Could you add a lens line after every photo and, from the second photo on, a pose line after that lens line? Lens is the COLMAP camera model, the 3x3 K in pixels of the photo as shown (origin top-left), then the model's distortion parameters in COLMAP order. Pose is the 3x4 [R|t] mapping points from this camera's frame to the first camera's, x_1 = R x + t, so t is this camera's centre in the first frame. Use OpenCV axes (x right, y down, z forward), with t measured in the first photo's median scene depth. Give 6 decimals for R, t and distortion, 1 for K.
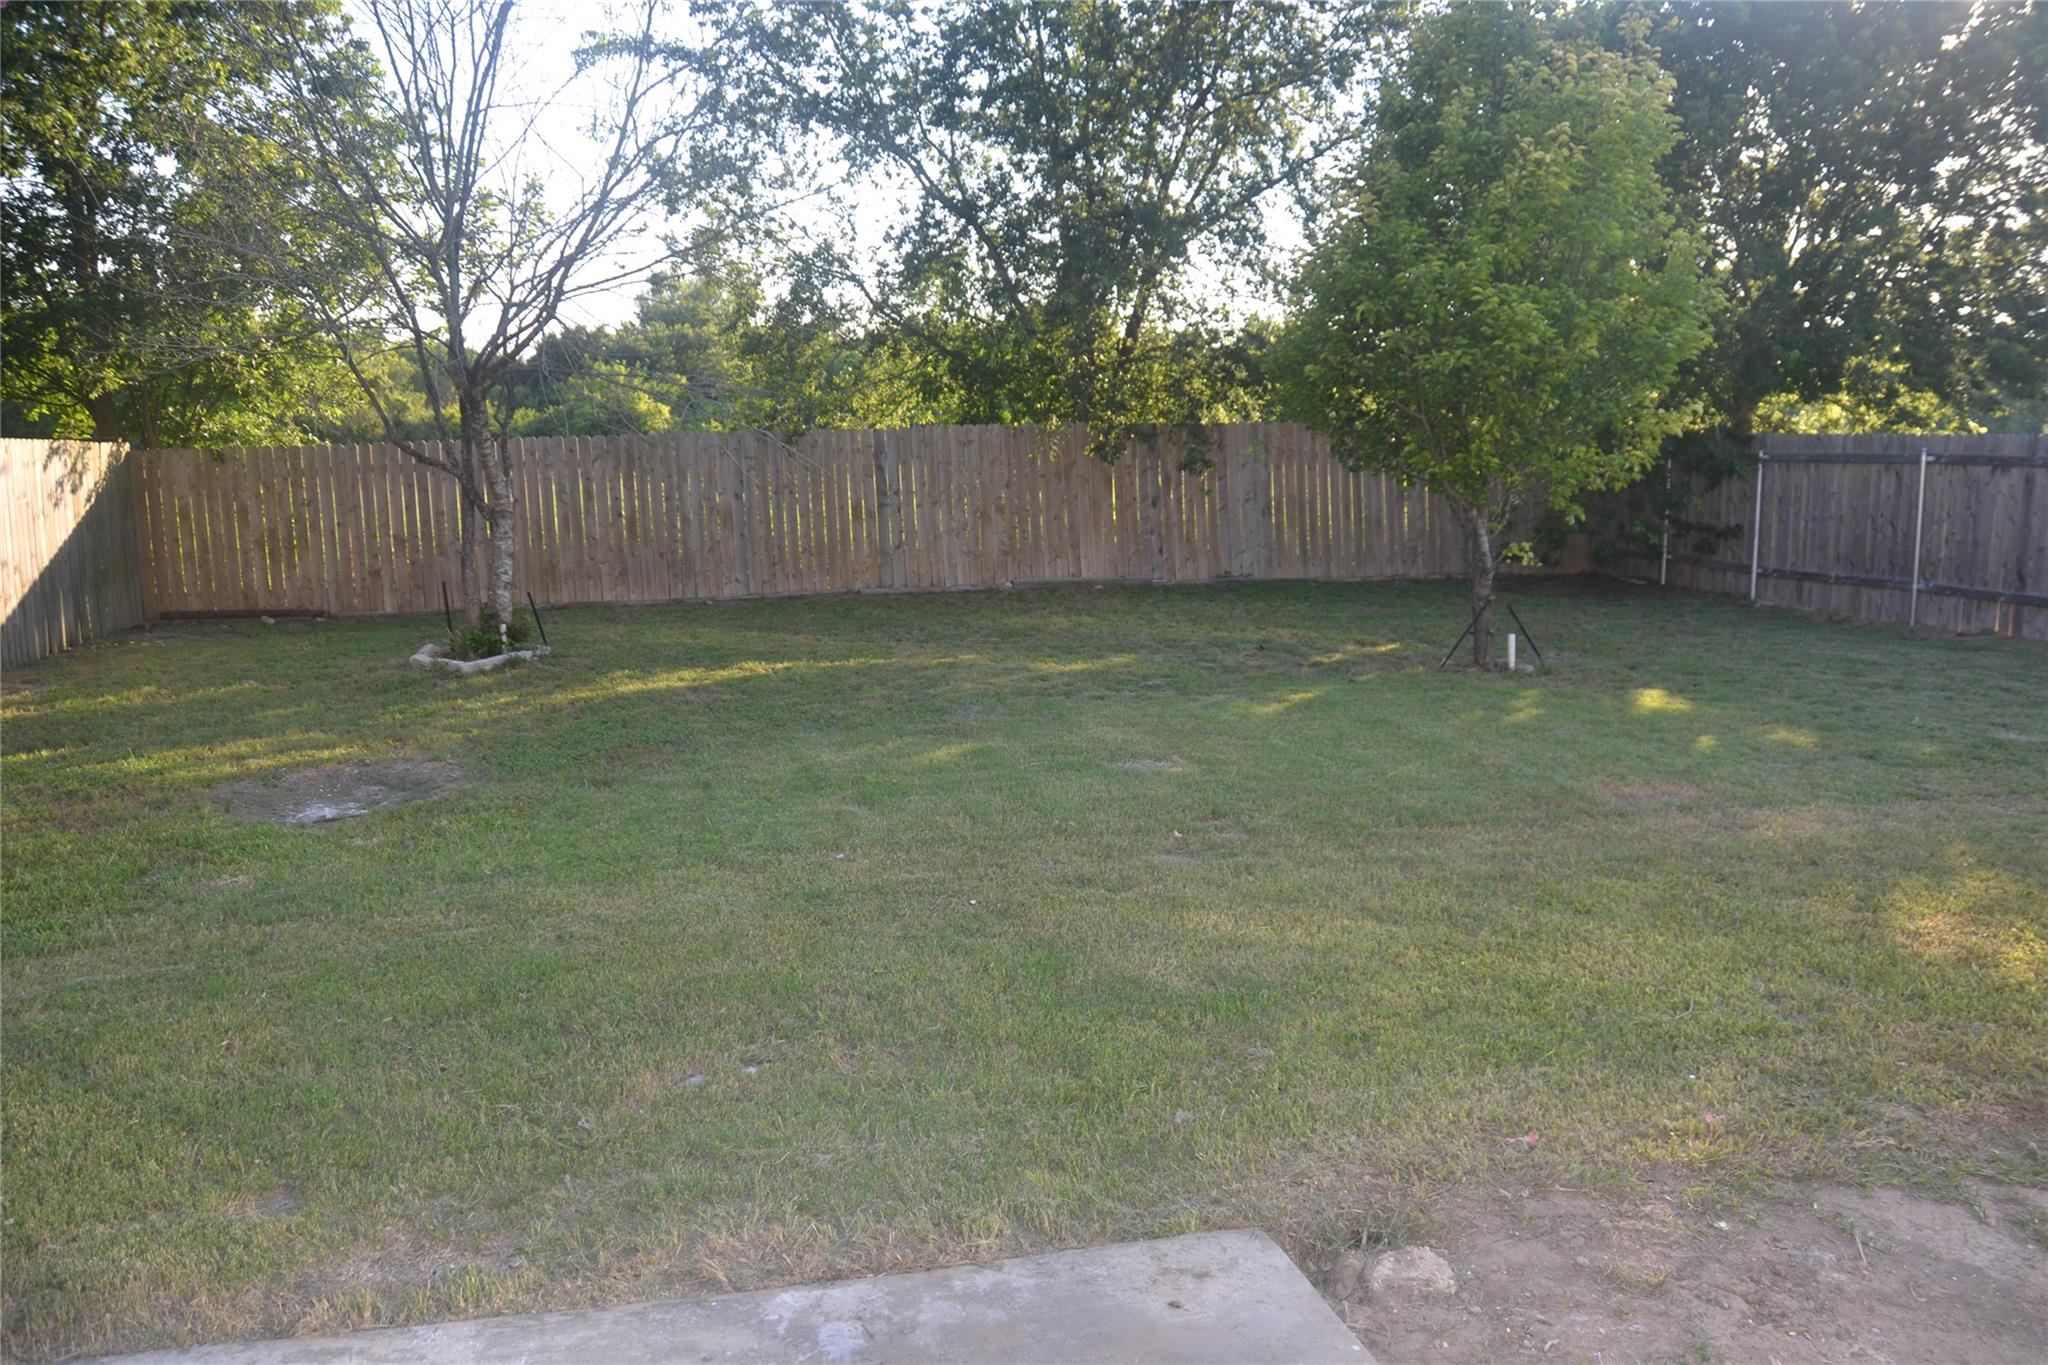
lens RADIAL K [[1628.9, 0, 1026.9], [0, 1628.9, 689.8], [0, 0, 1]] dist [-0.157093, 0.110537]
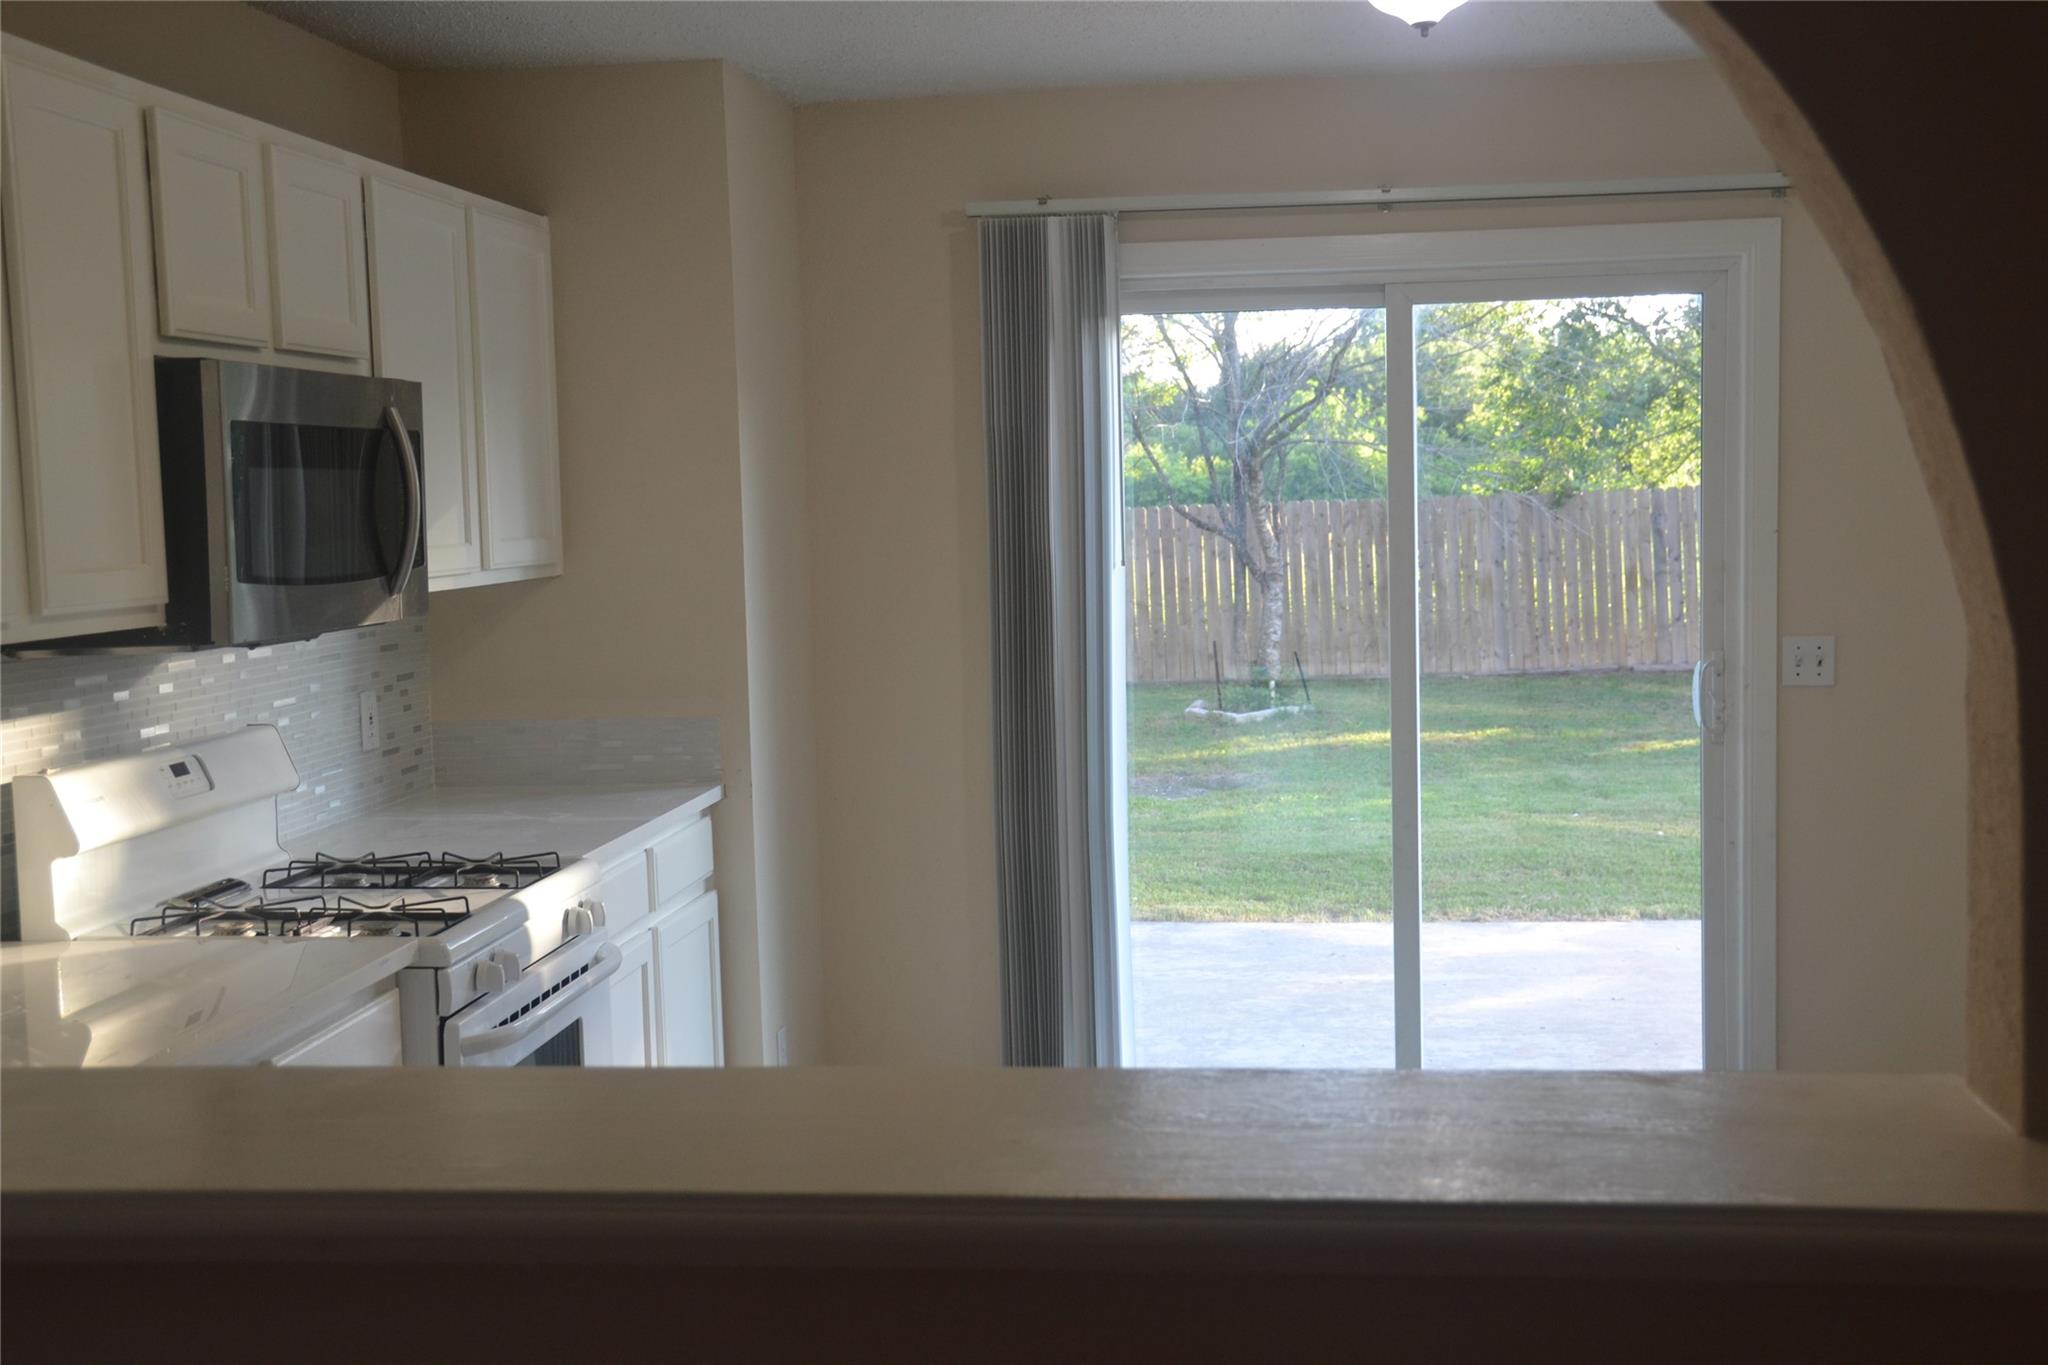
lens RADIAL K [[2391.5, 0, 1015.3], [0, 2391.5, 690.1], [0, 0, 1]] dist [0.009274, 0.000000]
pose [[0.931594, 0.011501, -0.363320, 0.063489], [-0.037264, 0.997255, -0.063980, 0.051924], [0.361586, 0.073142, 0.929465, -0.376970]]
